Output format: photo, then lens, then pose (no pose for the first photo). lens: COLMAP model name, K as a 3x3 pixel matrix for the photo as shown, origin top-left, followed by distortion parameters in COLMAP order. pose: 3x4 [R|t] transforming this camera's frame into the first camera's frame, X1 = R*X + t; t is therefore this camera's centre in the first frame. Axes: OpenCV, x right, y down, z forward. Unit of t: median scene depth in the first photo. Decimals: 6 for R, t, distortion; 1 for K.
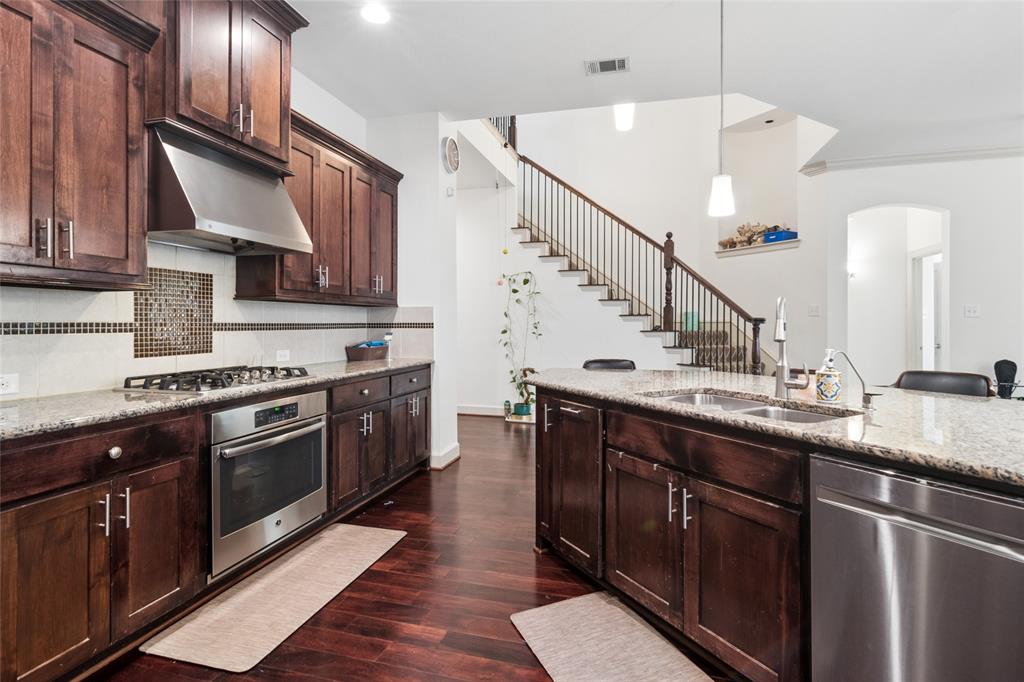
lens RADIAL K [[490.8, 0, 523.2], [0, 490.8, 322.6], [0, 0, 1]] dist [-0.004100, 0.004023]
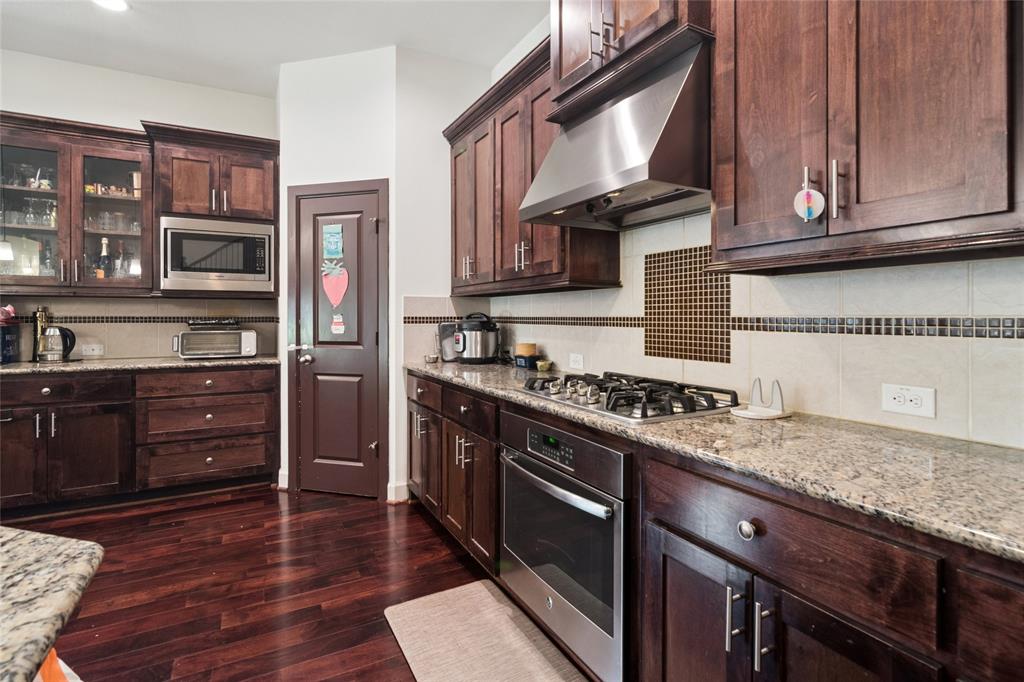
lens RADIAL K [[490.8, 0, 519.8], [0, 490.8, 318.6], [0, 0, 1]] dist [-0.004100, 0.004023]
pose [[-0.724793, -0.008032, -0.688920, 0.012307], [-0.007891, 0.999963, -0.003356, 0.008173], [0.688922, 0.003004, -0.724830, 1.486115]]
